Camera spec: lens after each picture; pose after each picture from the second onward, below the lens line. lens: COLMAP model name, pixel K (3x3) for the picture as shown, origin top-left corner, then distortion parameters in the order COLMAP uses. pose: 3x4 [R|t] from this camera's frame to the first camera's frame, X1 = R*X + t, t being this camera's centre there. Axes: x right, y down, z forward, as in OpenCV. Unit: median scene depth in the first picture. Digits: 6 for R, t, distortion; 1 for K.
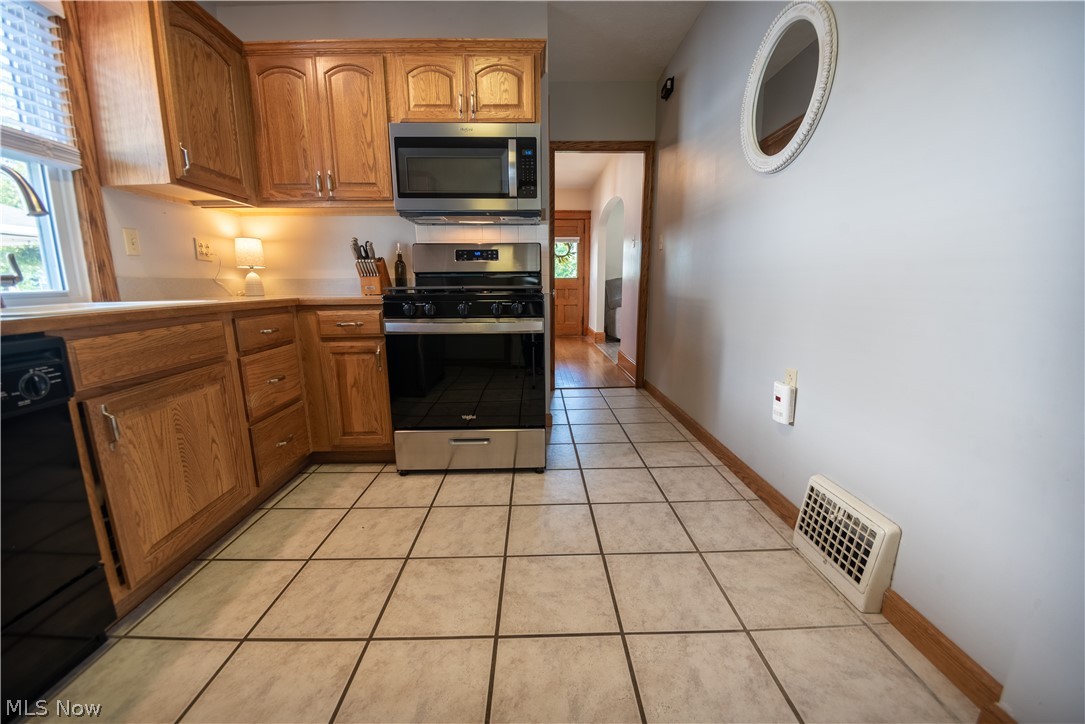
lens RADIAL K [[409.6, 0, 542.5], [0, 409.6, 362.0], [0, 0, 1]] dist [0.000632, -0.013430]
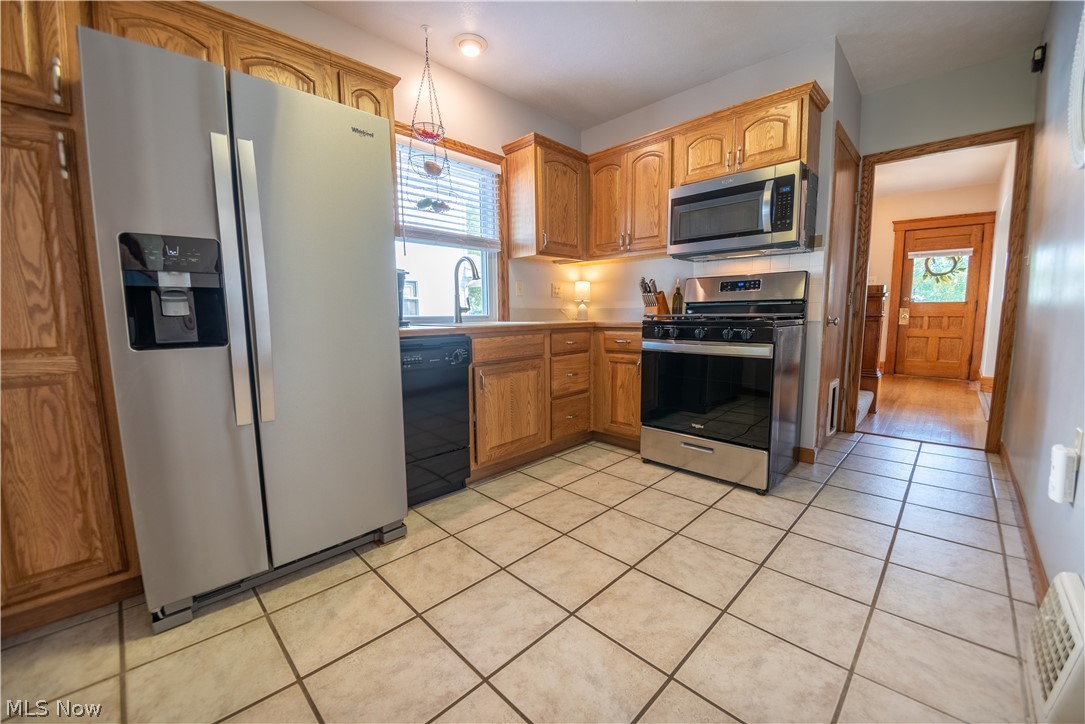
lens RADIAL K [[421.5, 0, 556.9], [0, 421.5, 358.4], [0, 0, 1]] dist [-0.000318, -0.014202]
pose [[0.706995, 0.076528, -0.703066, 0.362202], [-0.127314, 0.991659, -0.020084, 0.019462], [0.695664, 0.103709, 0.710841, -0.145049]]
